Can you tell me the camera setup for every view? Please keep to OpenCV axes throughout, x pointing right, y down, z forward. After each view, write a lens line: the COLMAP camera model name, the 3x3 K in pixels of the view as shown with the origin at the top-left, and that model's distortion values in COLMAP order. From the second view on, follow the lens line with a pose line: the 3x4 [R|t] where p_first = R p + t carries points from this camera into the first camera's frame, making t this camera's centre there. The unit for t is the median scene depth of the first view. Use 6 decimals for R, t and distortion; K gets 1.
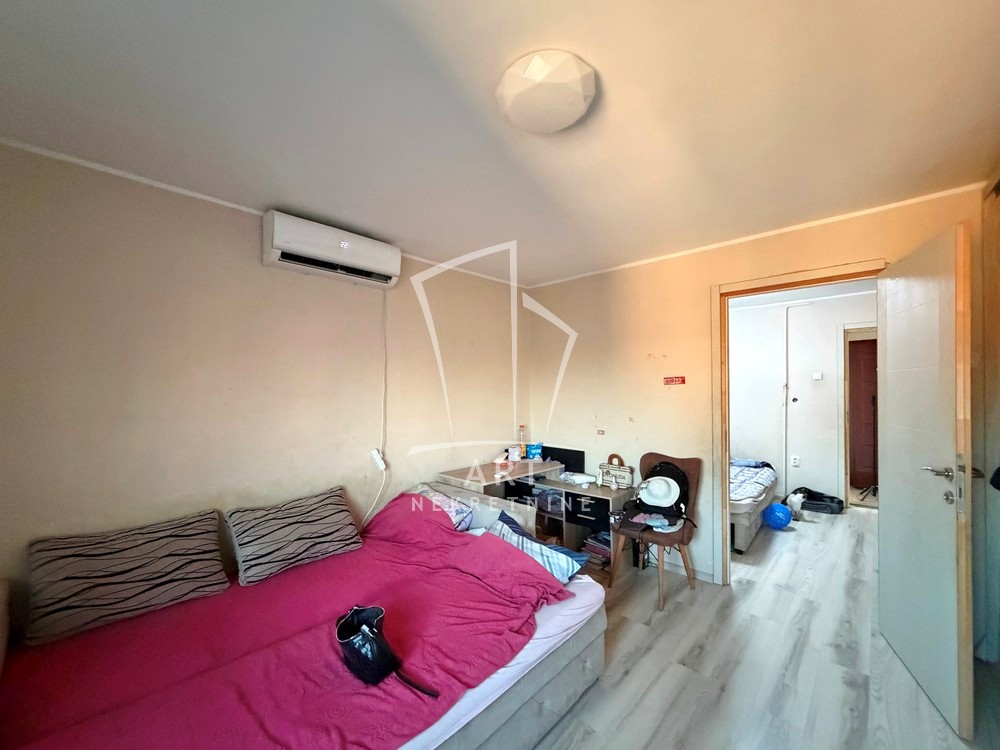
lens RADIAL K [[397.5, 0, 498.0], [0, 397.5, 380.5], [0, 0, 1]] dist [-0.002056, 0.000667]
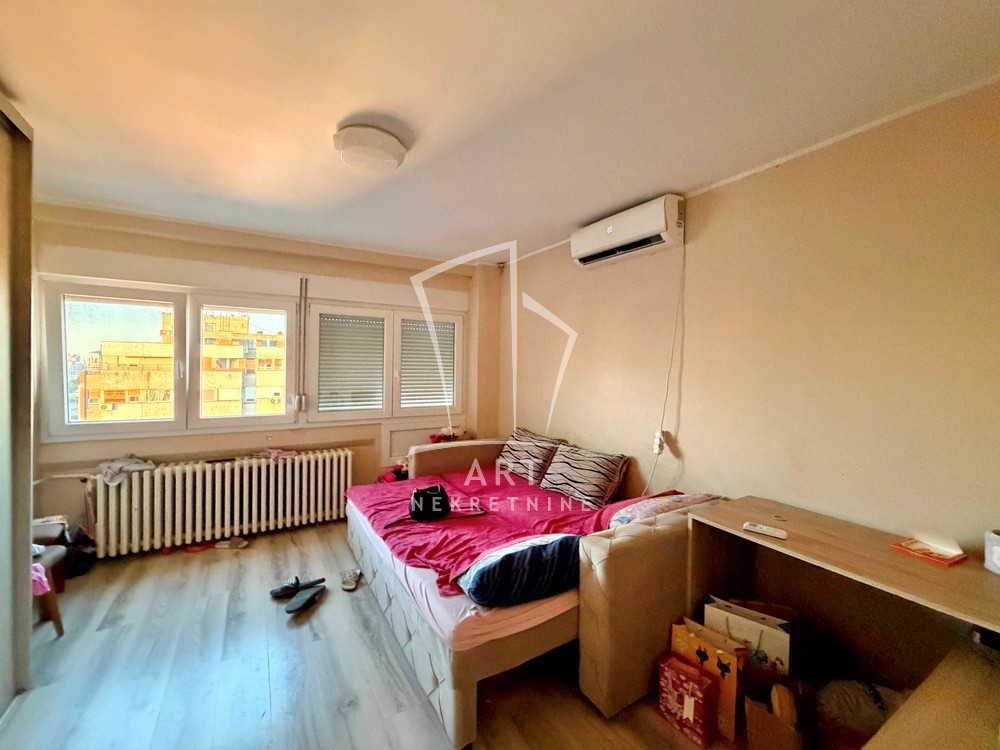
lens RADIAL K [[397.5, 0, 496.9], [0, 397.5, 367.6], [0, 0, 1]] dist [-0.002056, 0.000667]
pose [[-0.259955, 0.008051, -0.965587, 0.905298], [-0.001875, 0.999959, 0.008842, 0.029687], [0.965619, 0.004109, -0.259929, 1.211500]]
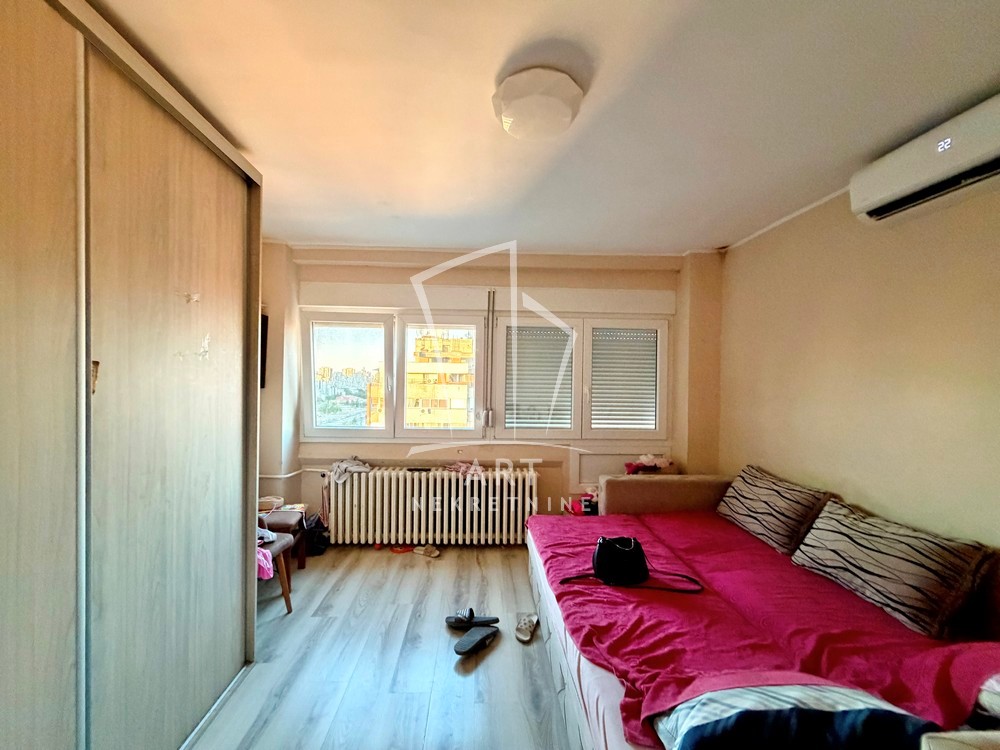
lens RADIAL K [[397.5, 0, 493.9], [0, 397.5, 376.3], [0, 0, 1]] dist [-0.002056, 0.000667]
pose [[-0.692390, -0.005577, -0.721502, 0.668784], [-0.003093, 0.999984, -0.004762, 0.029345], [0.721517, -0.001065, -0.692396, 1.132720]]
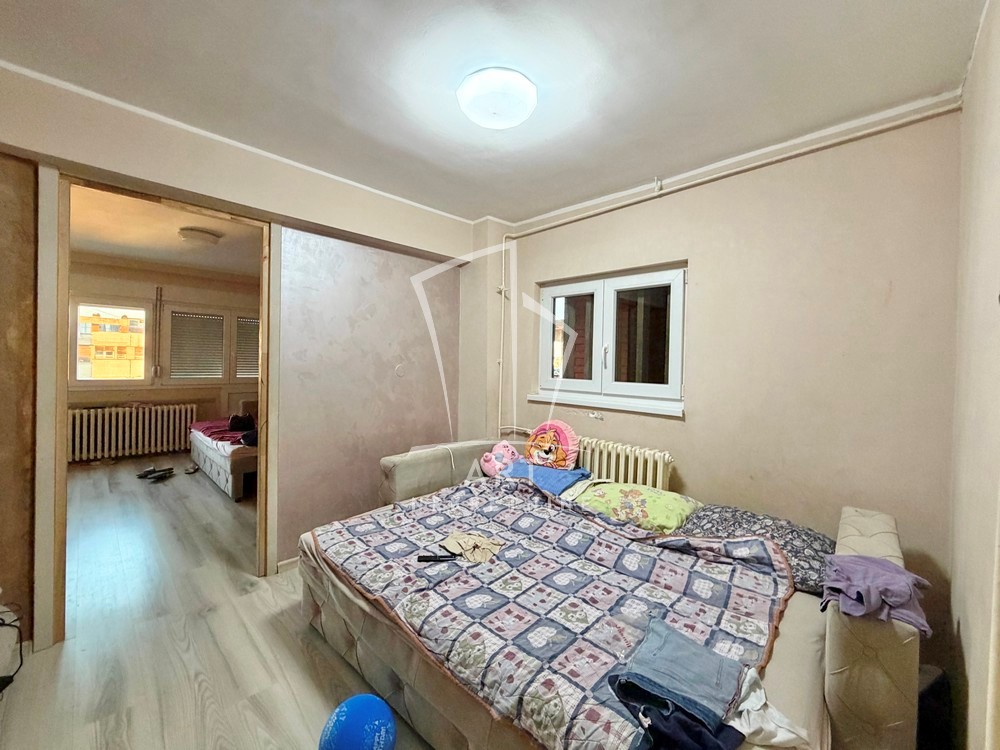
lens RADIAL K [[397.5, 0, 485.9], [0, 397.5, 361.7], [0, 0, 1]] dist [-0.002056, 0.000667]
pose [[-0.020508, 0.010493, -0.999735, 1.946073], [-0.013430, 0.999852, 0.010770, 0.080182], [0.999699, 0.013647, -0.020364, 2.089219]]
